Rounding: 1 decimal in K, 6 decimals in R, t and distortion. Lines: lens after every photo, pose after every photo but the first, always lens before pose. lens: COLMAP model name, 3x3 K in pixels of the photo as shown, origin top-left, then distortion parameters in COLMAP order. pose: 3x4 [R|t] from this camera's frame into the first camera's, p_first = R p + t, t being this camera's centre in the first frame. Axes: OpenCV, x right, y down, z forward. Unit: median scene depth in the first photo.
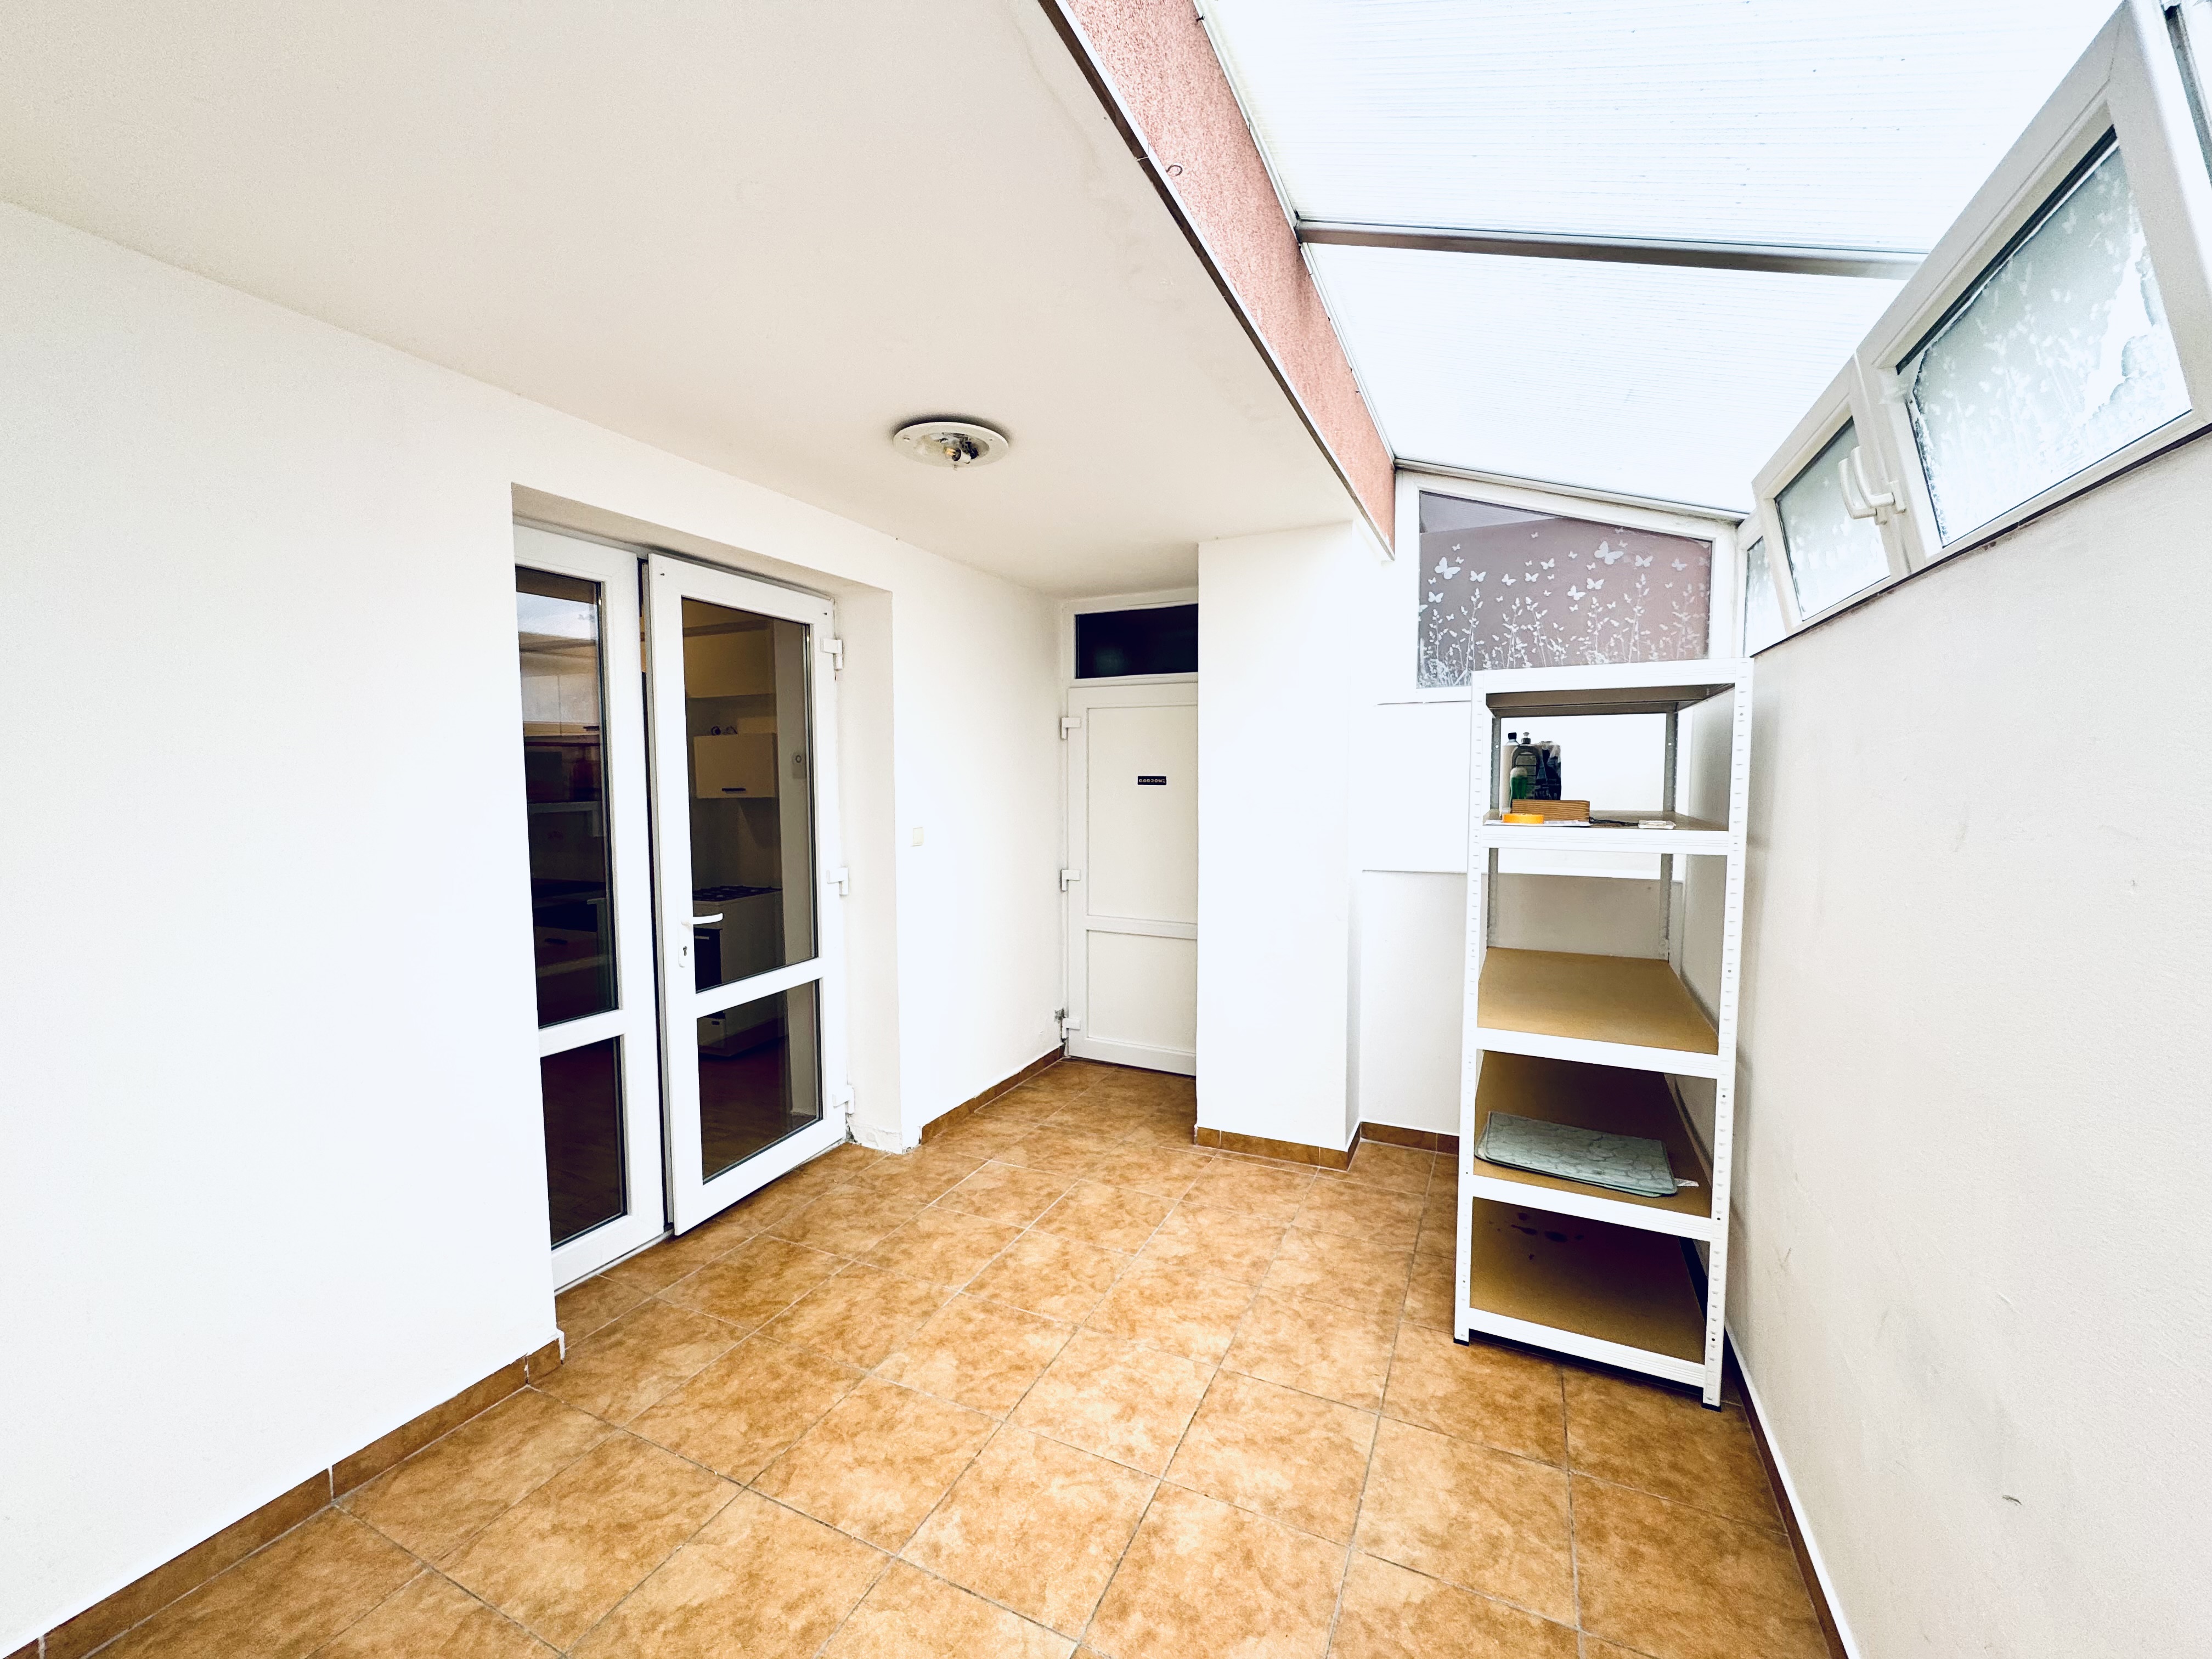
lens RADIAL K [[878.9, 0, 1104.3], [0, 878.9, 836.2], [0, 0, 1]] dist [-0.003067, 0.000305]
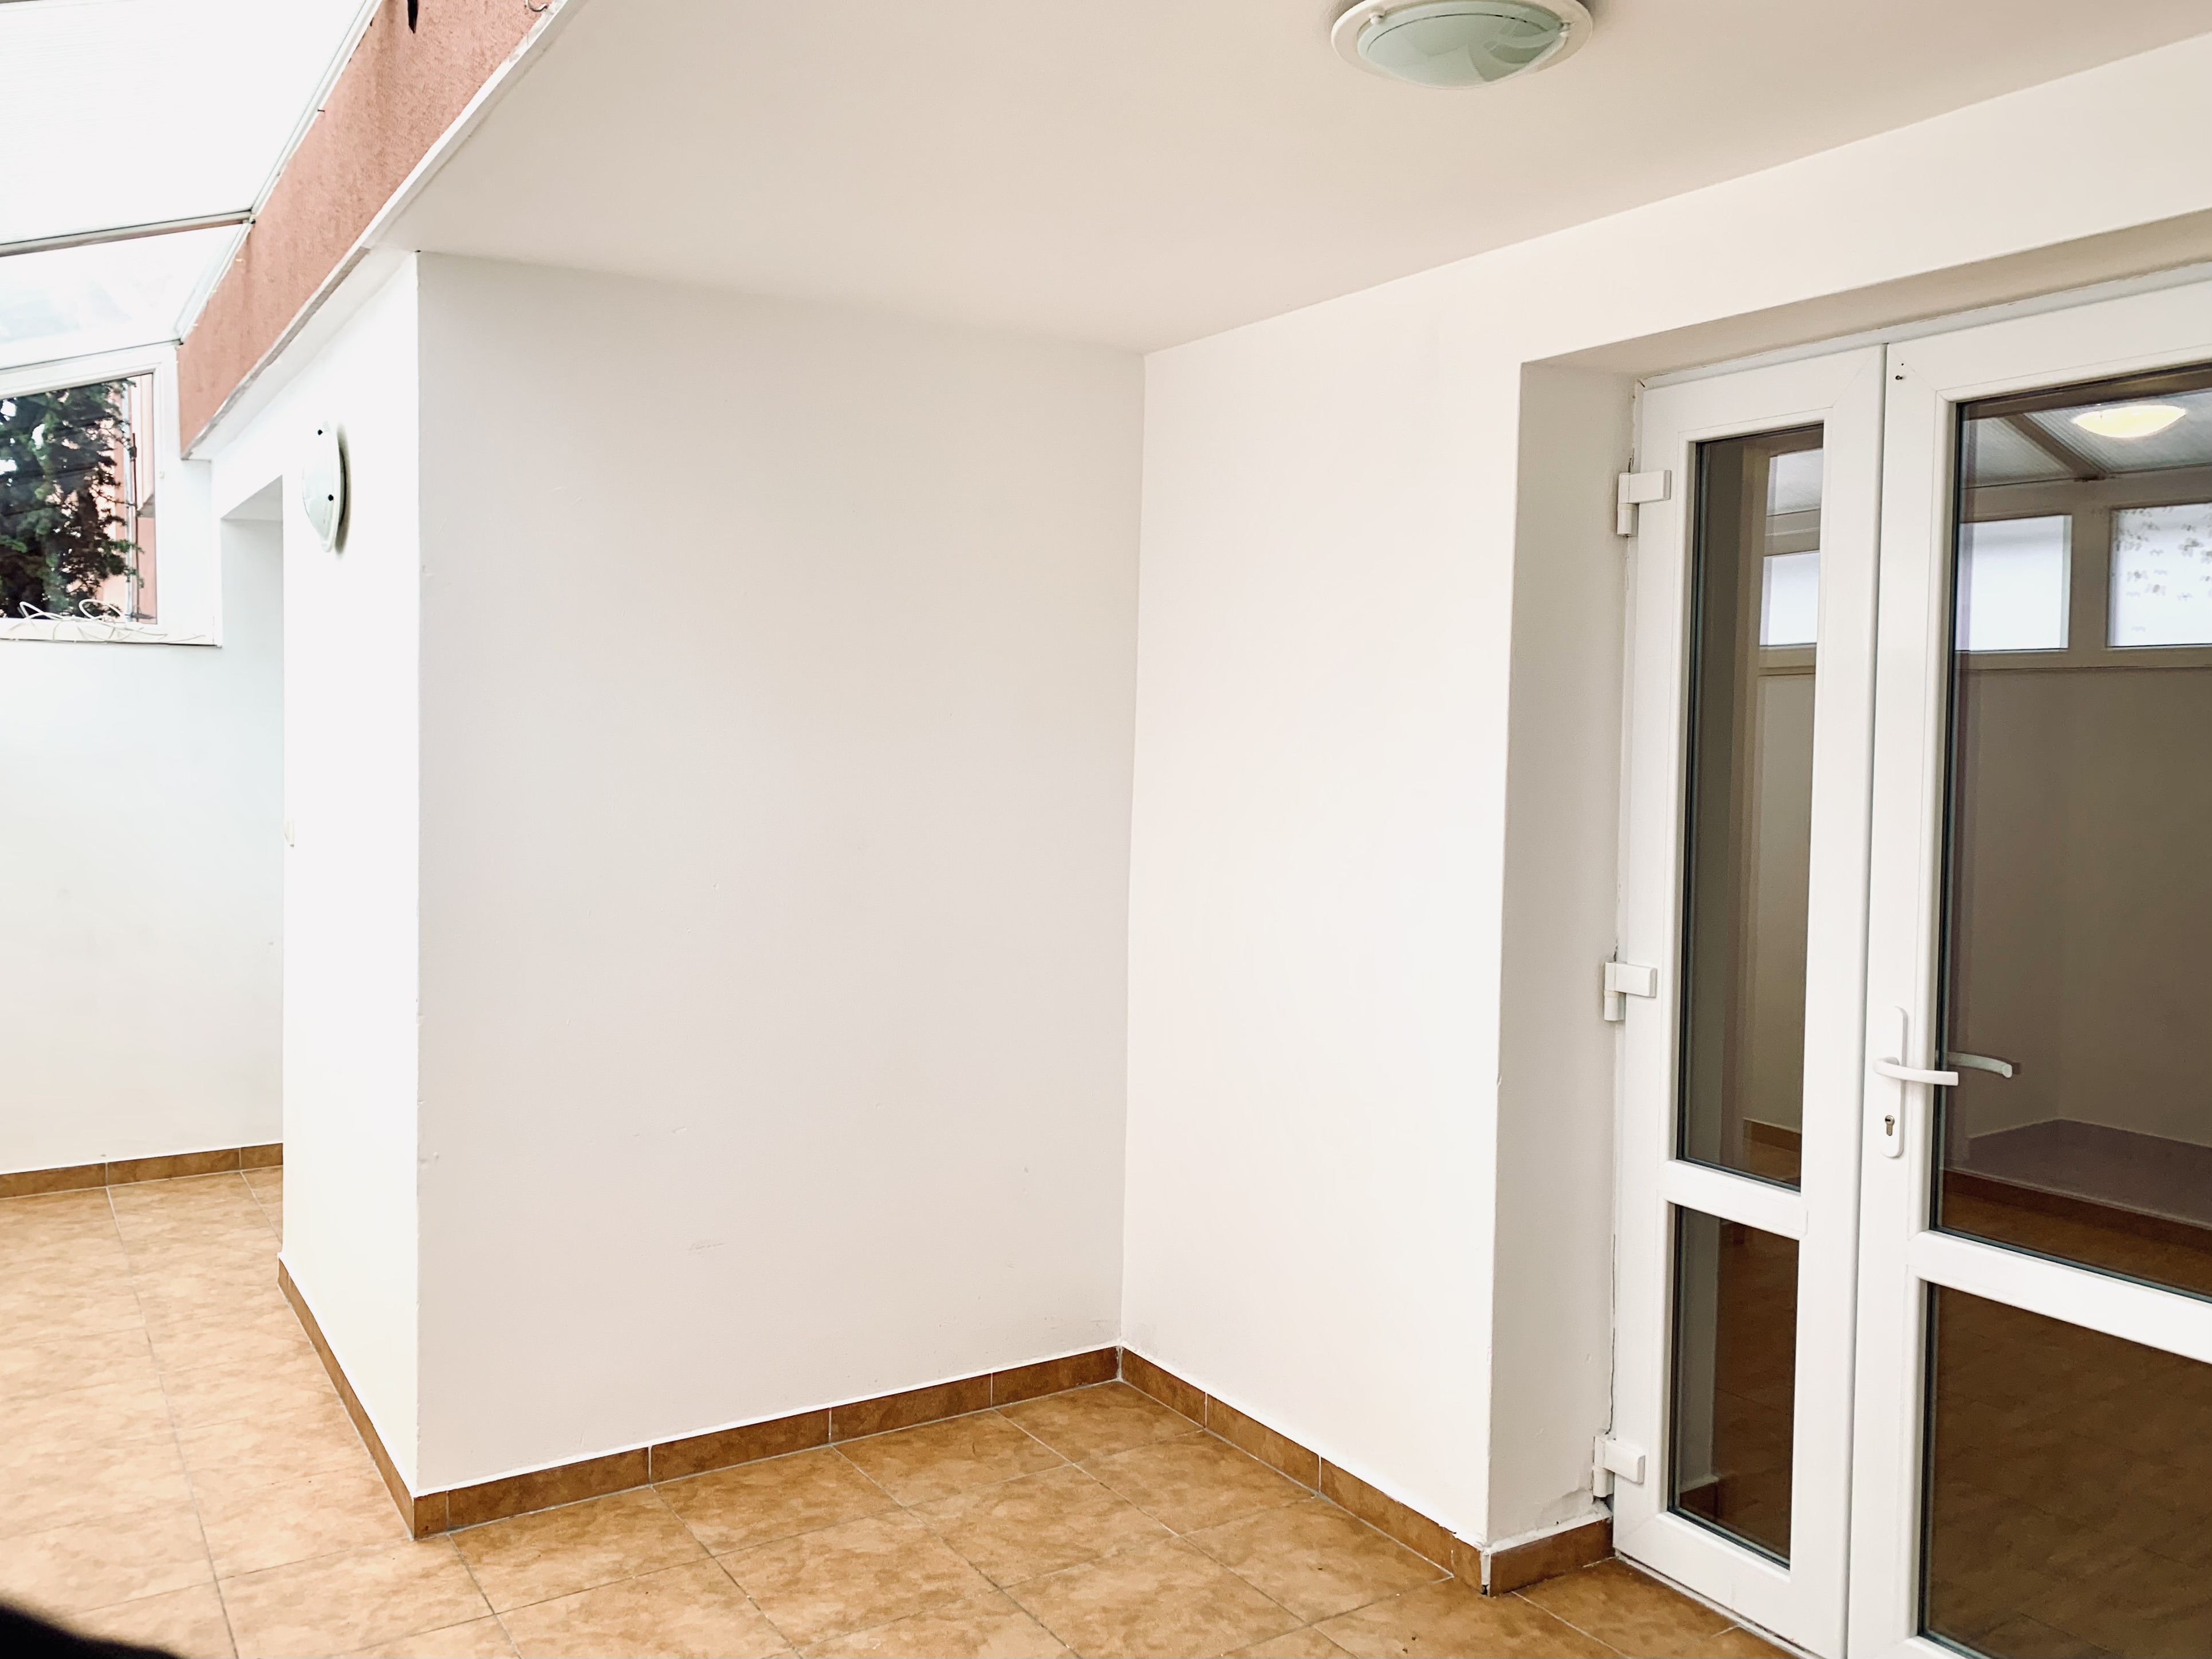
lens RADIAL K [[1764.2, 0, 1106.0], [0, 1764.2, 829.5], [0, 0, 1]] dist [0.011760, 0.002578]
pose [[-0.533780, 0.048336, -0.844241, 0.898005], [-0.068526, 0.992609, 0.100156, -0.162662], [0.842842, 0.111314, -0.526523, 1.791115]]
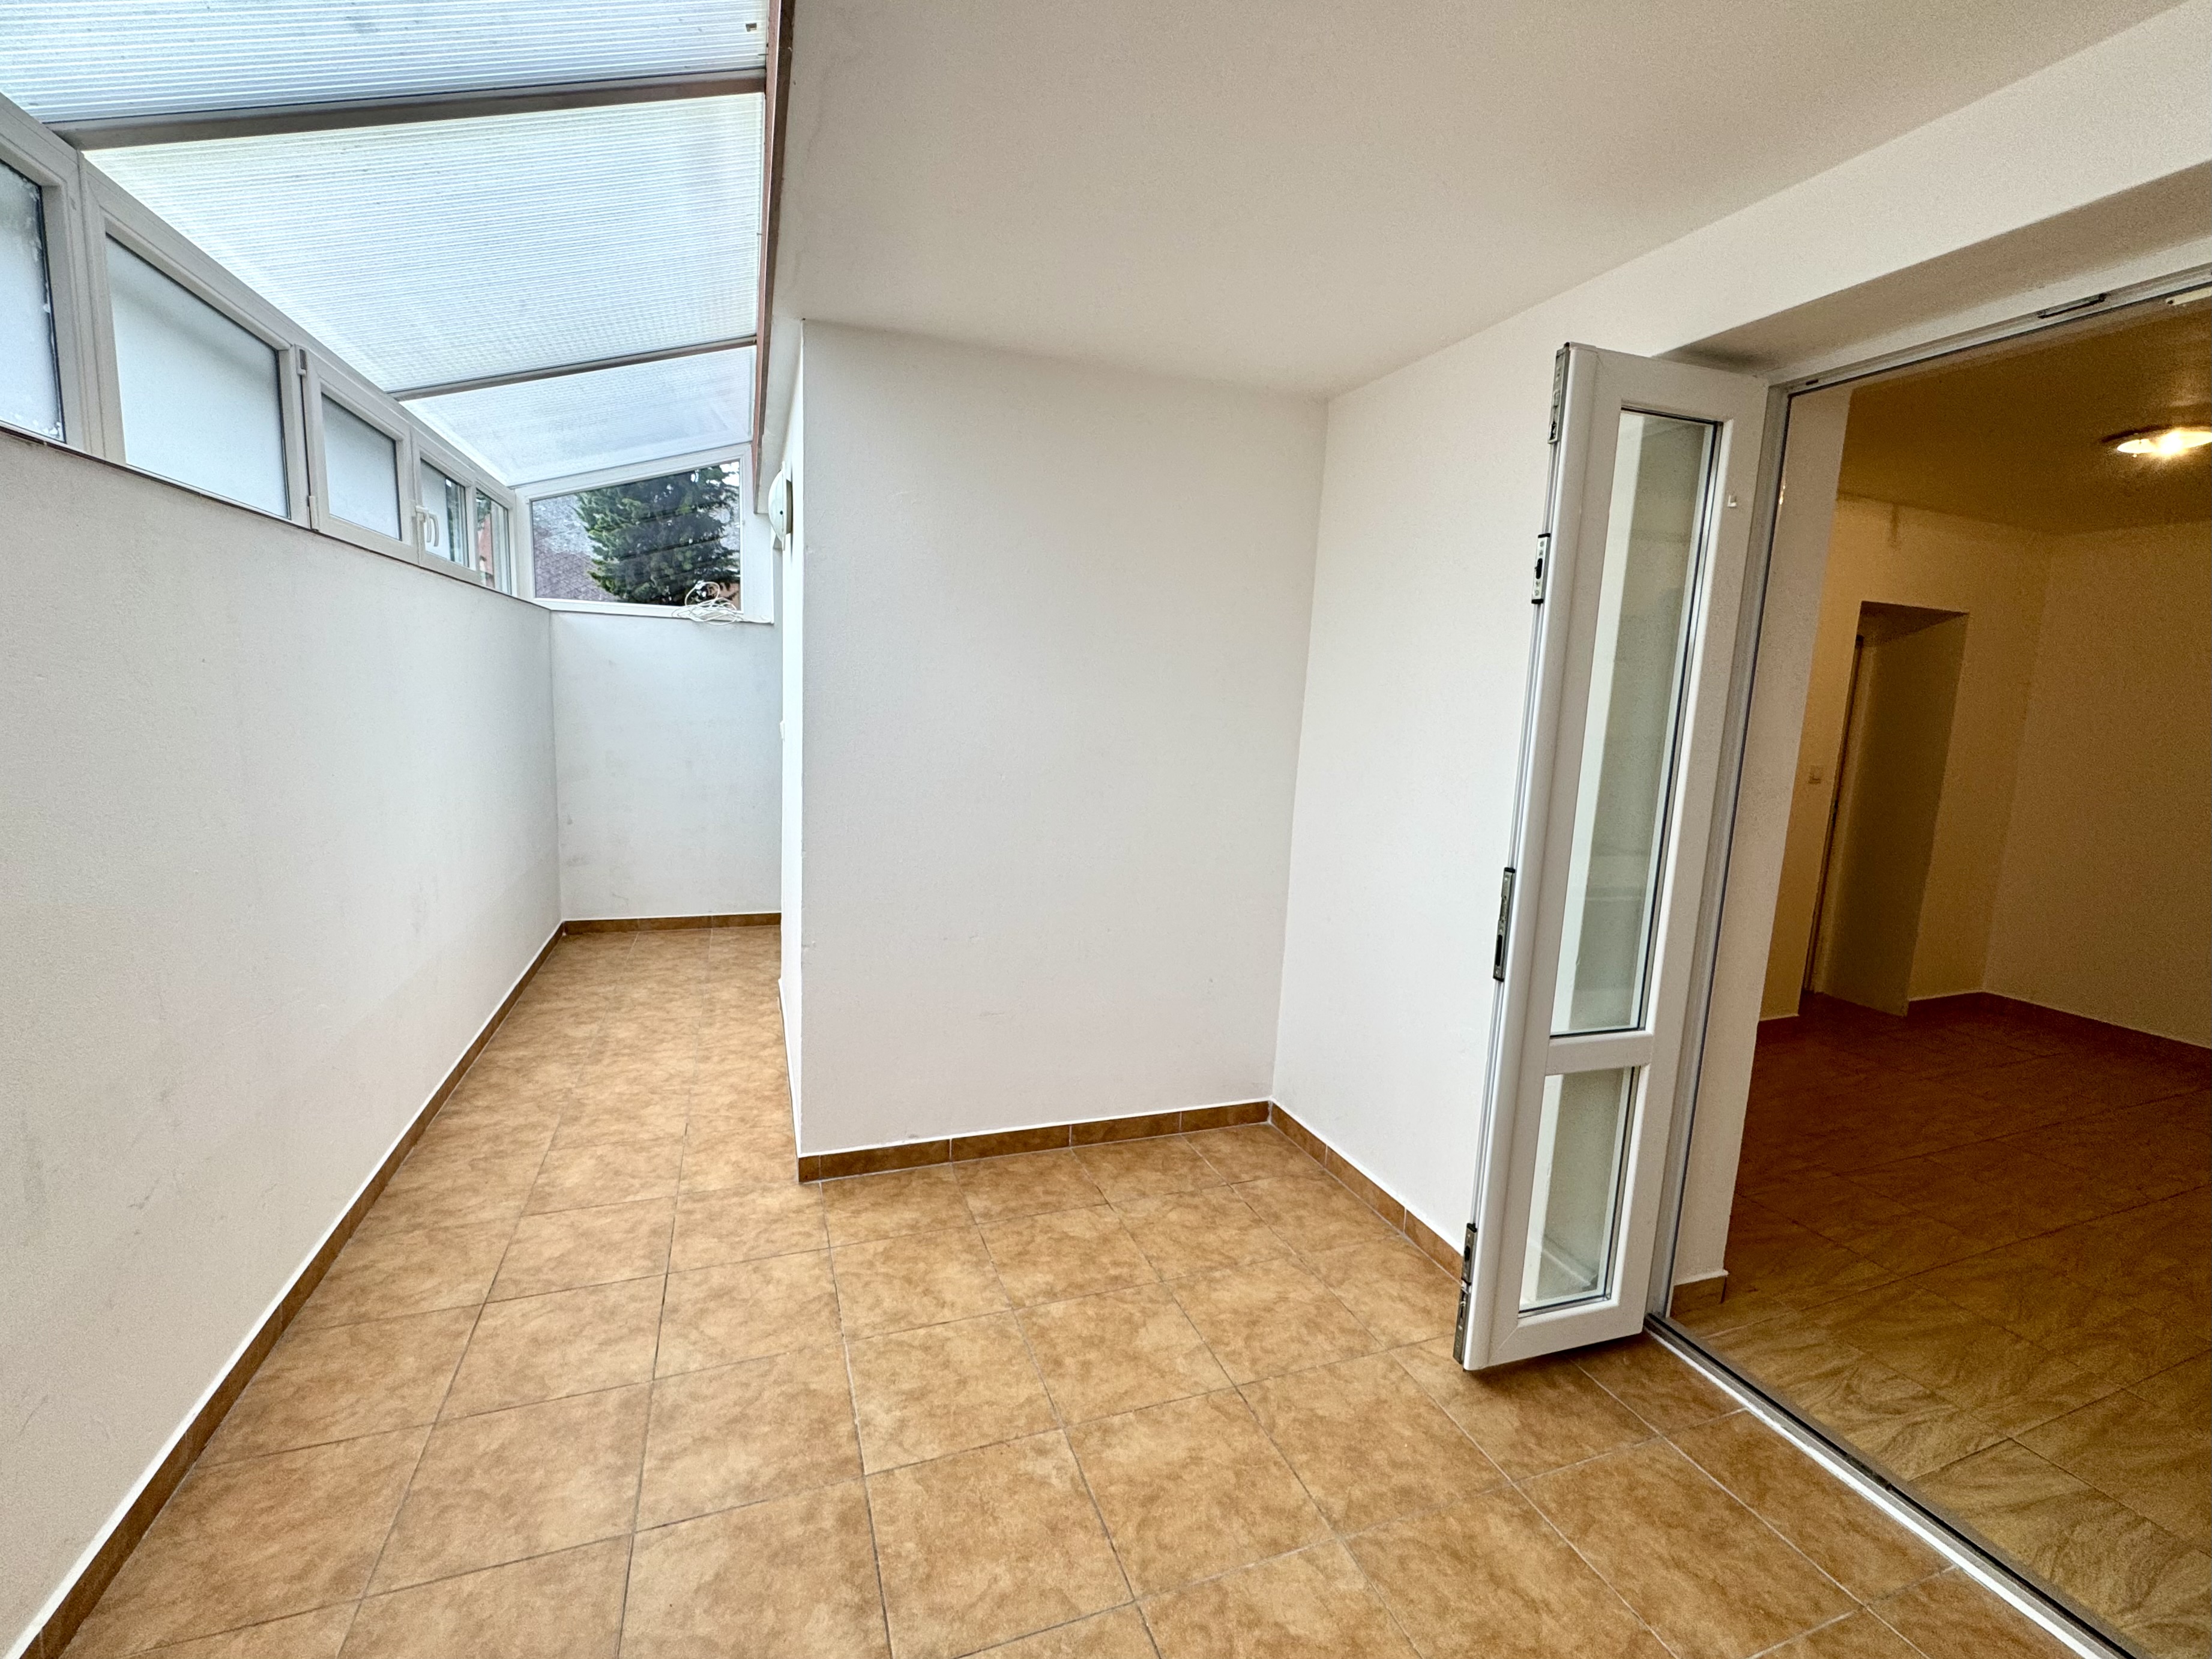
lens RADIAL K [[961.6, 0, 1099.9], [0, 961.6, 831.9], [0, 0, 1]] dist [-0.003193, 0.000031]
pose [[-0.703612, 0.079273, -0.706149, 0.464950], [-0.087627, 0.976493, 0.196935, -0.104244], [0.705161, 0.200444, -0.680125, 1.587413]]
